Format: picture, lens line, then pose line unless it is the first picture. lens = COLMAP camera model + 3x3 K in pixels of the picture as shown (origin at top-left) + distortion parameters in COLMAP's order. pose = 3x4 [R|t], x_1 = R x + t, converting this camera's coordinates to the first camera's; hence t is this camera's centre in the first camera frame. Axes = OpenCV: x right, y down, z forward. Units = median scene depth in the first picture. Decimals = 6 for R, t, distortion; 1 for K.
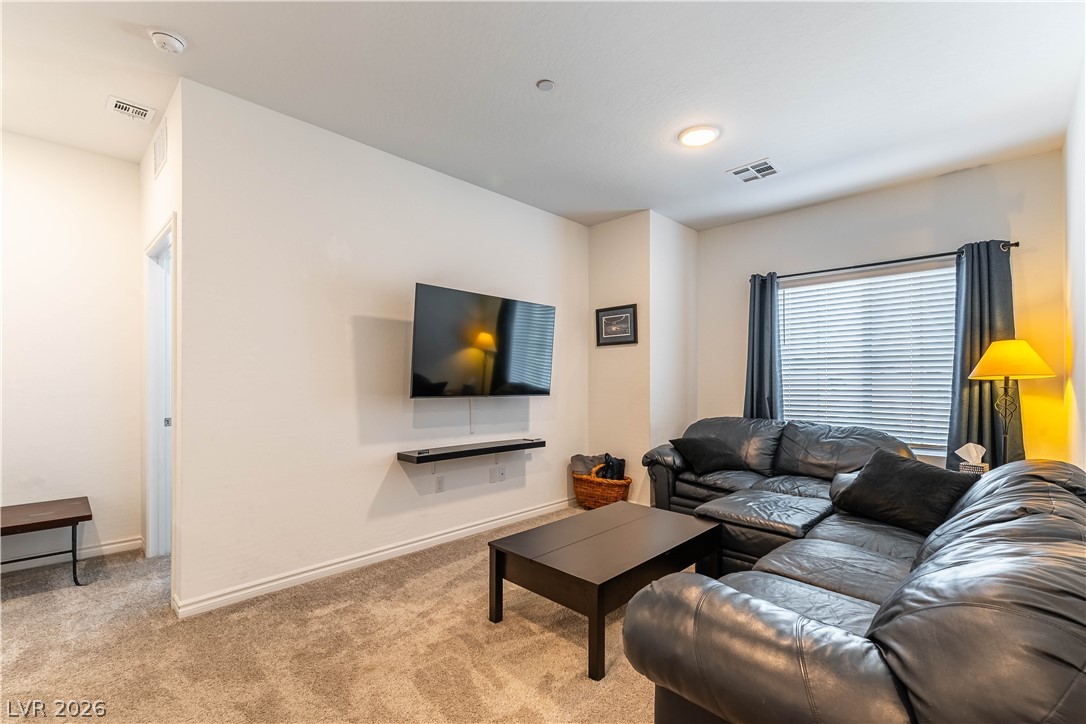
lens RADIAL K [[471.3, 0, 543.7], [0, 471.3, 379.4], [0, 0, 1]] dist [-0.000521, 0.000095]
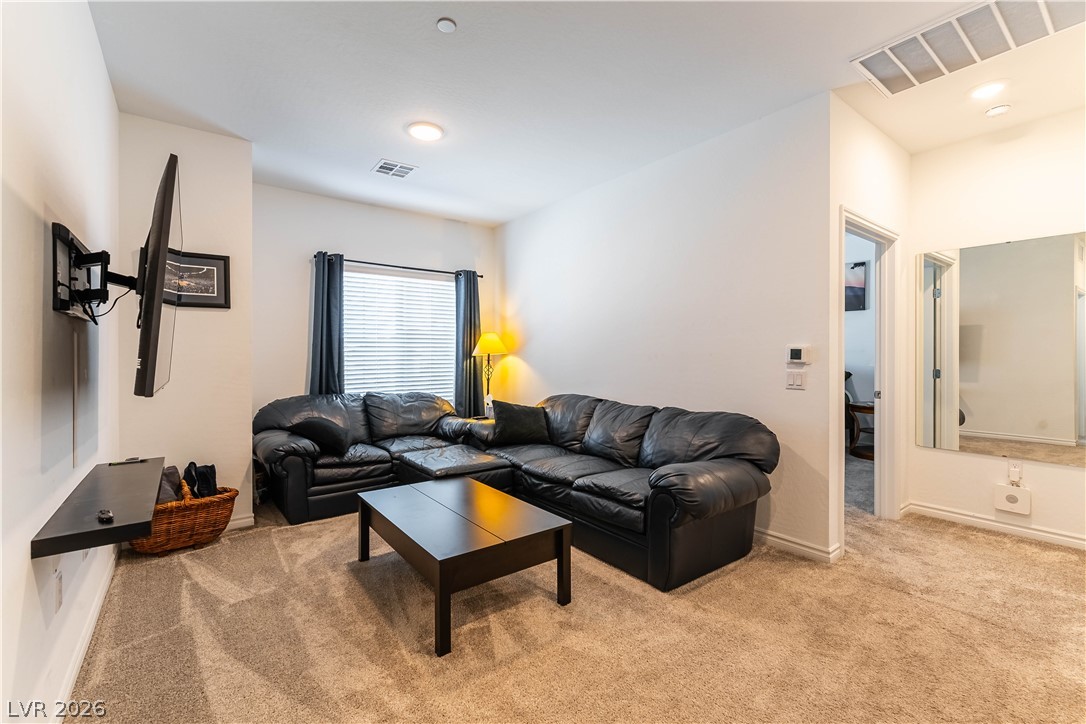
lens RADIAL K [[466.3, 0, 547.0], [0, 466.3, 356.5], [0, 0, 1]] dist [-0.002048, -0.000136]
pose [[0.149110, -0.002918, 0.988816, -0.555057], [-0.000095, 0.999996, 0.002965, -0.001133], [-0.988821, -0.000536, 0.149109, 0.447654]]
